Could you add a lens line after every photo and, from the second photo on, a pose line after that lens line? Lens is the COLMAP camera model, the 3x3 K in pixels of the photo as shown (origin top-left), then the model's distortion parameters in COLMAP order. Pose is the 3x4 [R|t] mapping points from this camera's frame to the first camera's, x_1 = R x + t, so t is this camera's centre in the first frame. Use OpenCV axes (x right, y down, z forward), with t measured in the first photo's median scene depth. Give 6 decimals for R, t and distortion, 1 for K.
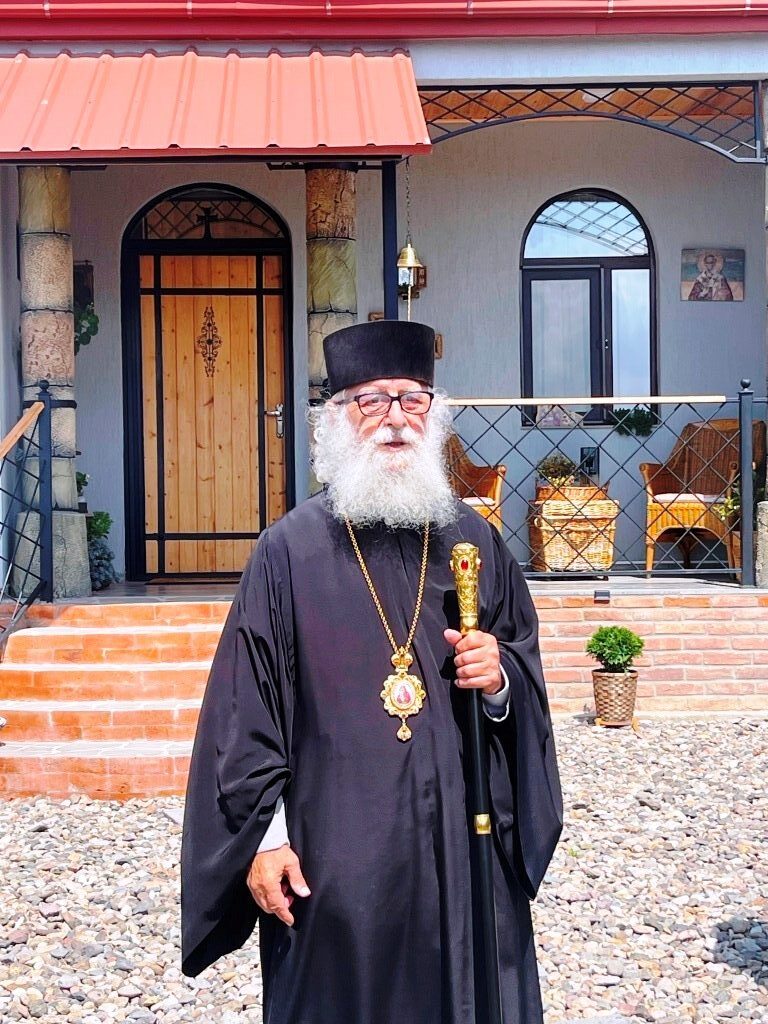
lens RADIAL K [[1921.9, 0, 392.9], [0, 1921.9, 555.0], [0, 0, 1]] dist [0.052364, 0.000000]
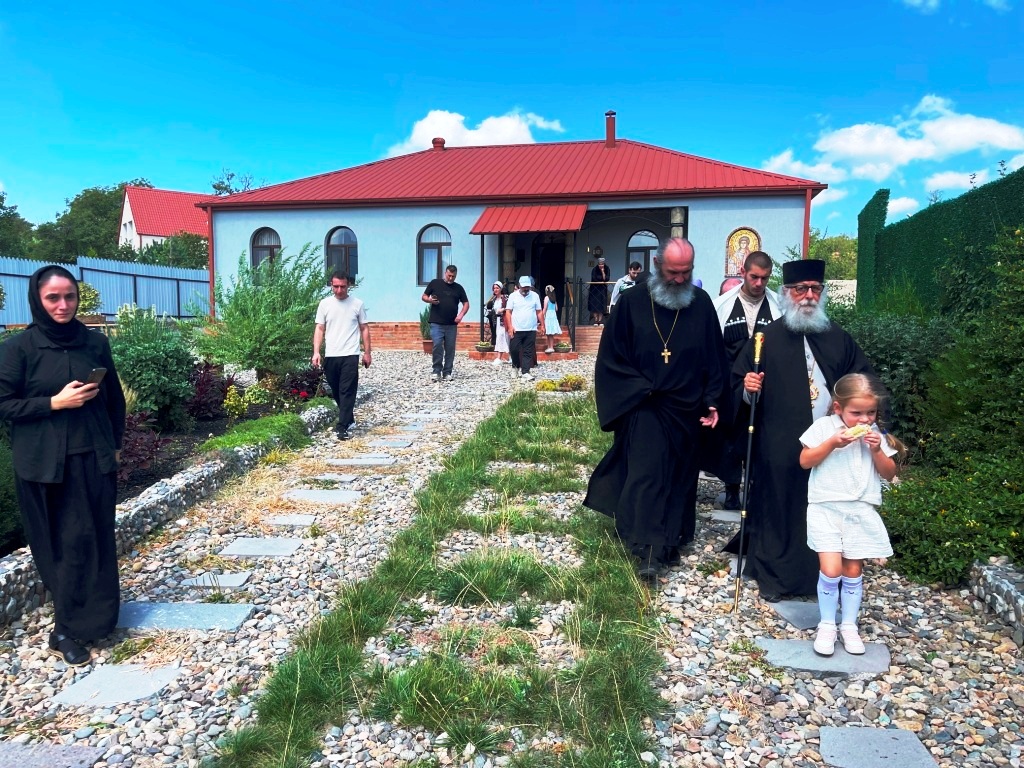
lens RADIAL K [[782.1, 0, 512.3], [0, 782.1, 388.3], [0, 0, 1]] dist [0.061667, -0.087719]
pose [[0.968531, 0.039300, -0.245771, 0.308982], [-0.024579, 0.997731, 0.062684, 0.057329], [0.247677, -0.054671, 0.967299, -0.846198]]
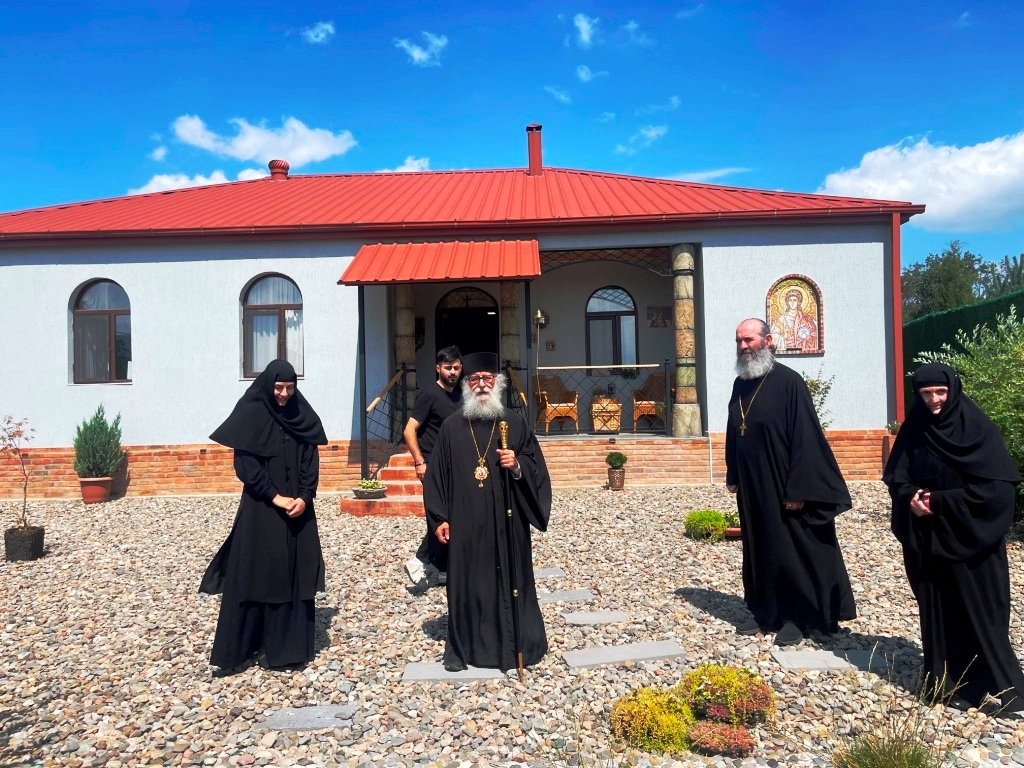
lens RADIAL K [[782.1, 0, 517.4], [0, 782.1, 391.9], [0, 0, 1]] dist [0.061667, -0.087719]
pose [[0.998218, -0.011050, -0.058642, 0.042684], [0.008598, 0.999085, -0.041907, -0.001526], [0.059052, 0.041328, 0.997399, -0.084883]]
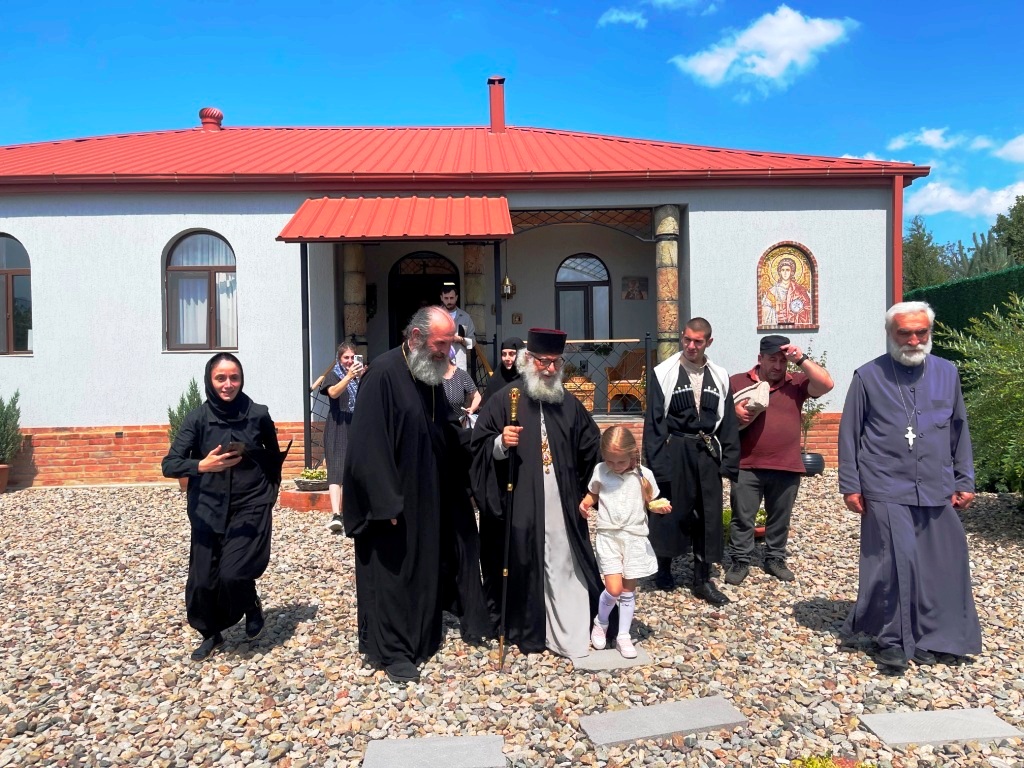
lens RADIAL K [[782.1, 0, 517.4], [0, 782.1, 392.2], [0, 0, 1]] dist [0.061667, -0.087719]
pose [[0.999953, -0.004564, 0.008522, 0.012931], [0.004671, 0.999910, -0.012541, -0.005476], [-0.008464, 0.012580, 0.999885, 0.031845]]
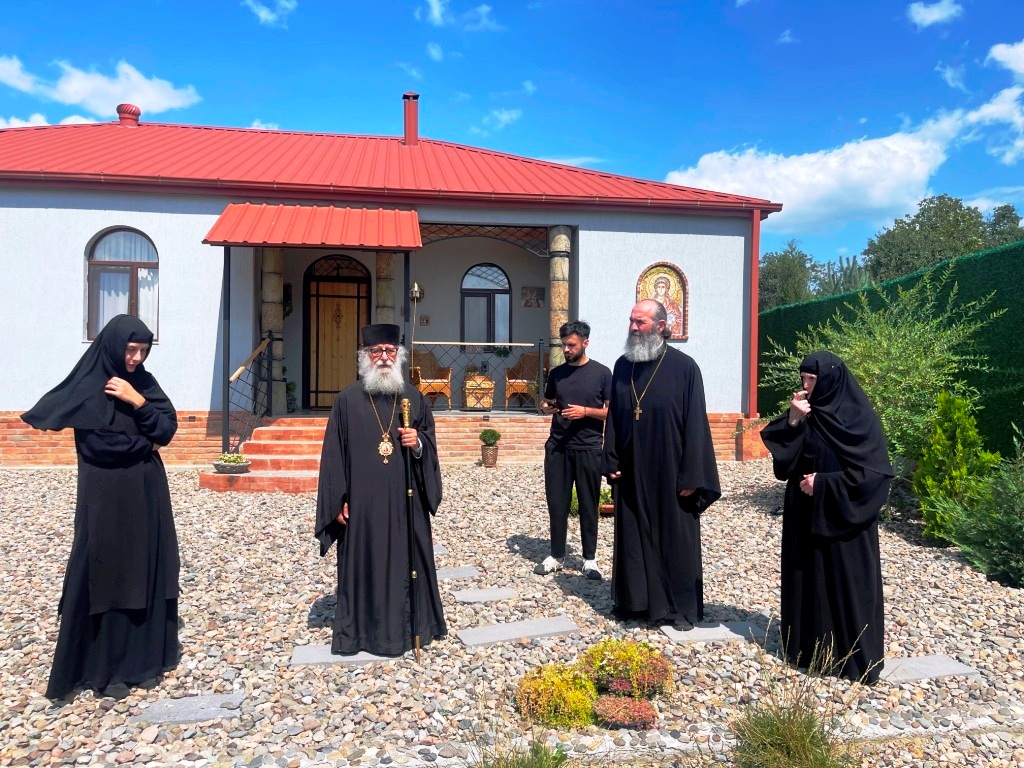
lens RADIAL K [[782.1, 0, 512.6], [0, 782.1, 385.2], [0, 0, 1]] dist [0.061667, -0.087719]
pose [[0.992839, 0.020913, 0.117618, 0.017569], [-0.018537, 0.999602, -0.021259, -0.001133], [-0.118016, 0.018926, 0.992831, -0.075729]]
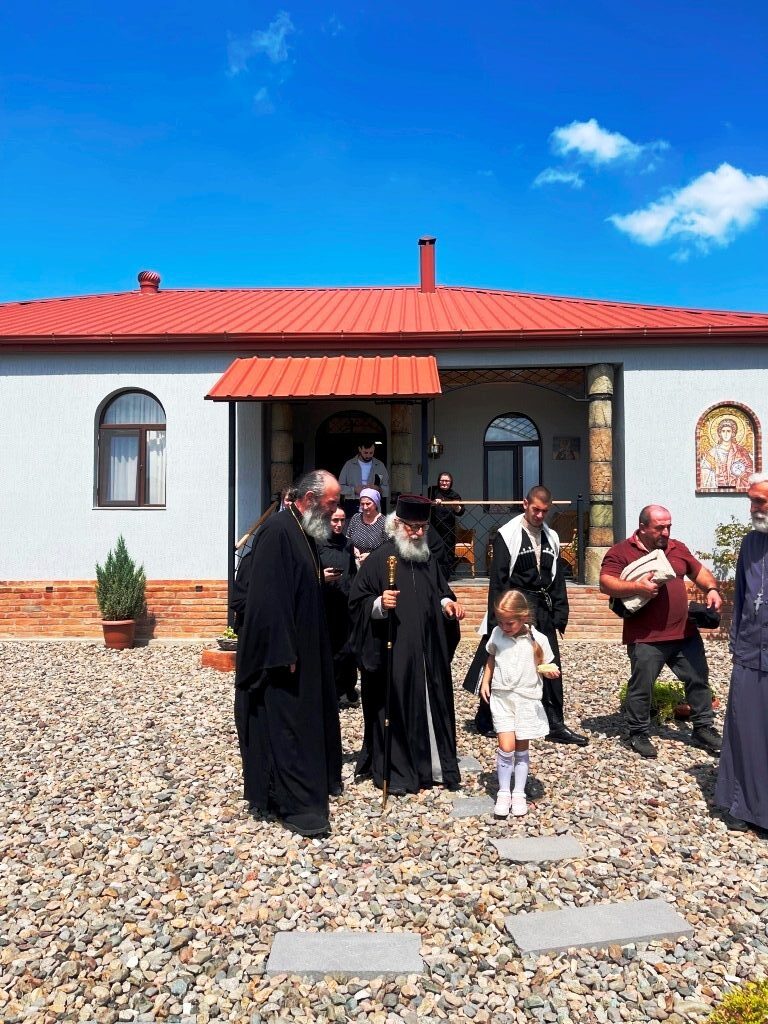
lens RADIAL K [[782.1, 0, 387.2], [0, 782.1, 520.5], [0, 0, 1]] dist [0.061667, -0.087719]
pose [[0.997854, 0.010063, -0.064696, 0.014216], [-0.013376, 0.998610, -0.050973, -0.008840], [0.064093, 0.051729, 0.996602, 0.050783]]
